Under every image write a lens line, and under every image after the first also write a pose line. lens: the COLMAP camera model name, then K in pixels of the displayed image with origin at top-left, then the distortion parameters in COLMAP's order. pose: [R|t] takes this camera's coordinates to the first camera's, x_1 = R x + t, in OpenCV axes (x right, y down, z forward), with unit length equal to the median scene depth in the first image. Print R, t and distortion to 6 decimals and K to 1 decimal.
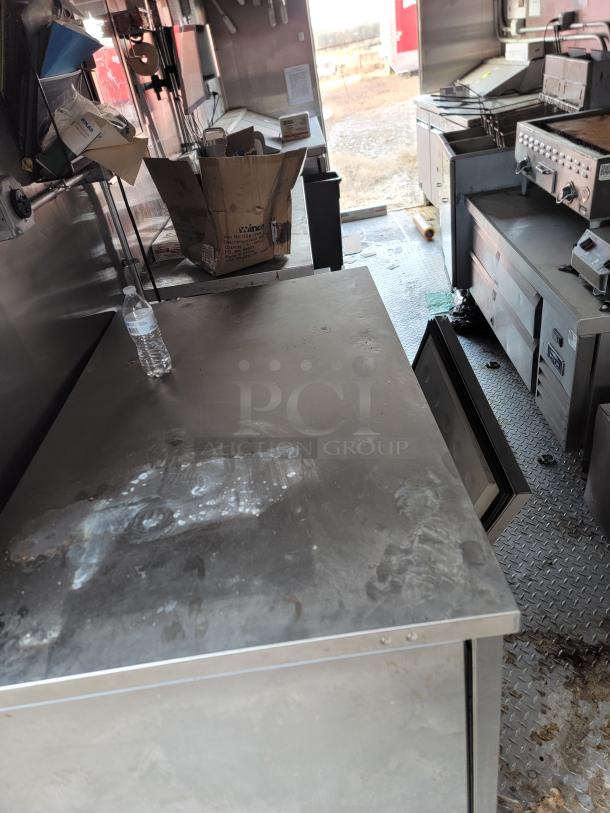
lens RADIAL K [[564.7, 0, 301.5], [0, 564.7, 416.1], [0, 0, 1]] dist [0.098395, -0.086966]
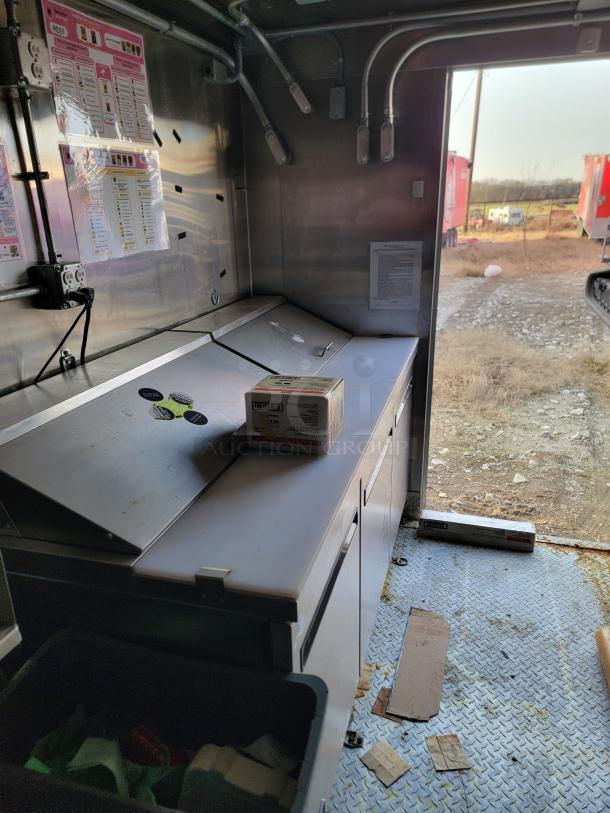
lens RADIAL K [[567.9, 0, 296.9], [0, 567.9, 417.4], [0, 0, 1]] dist [0.082887, -0.076364]
pose [[0.944194, 0.229695, -0.236089, 0.087633], [-0.268235, 0.952168, -0.146374, -0.523534], [0.191175, 0.201533, 0.960644, 0.778936]]
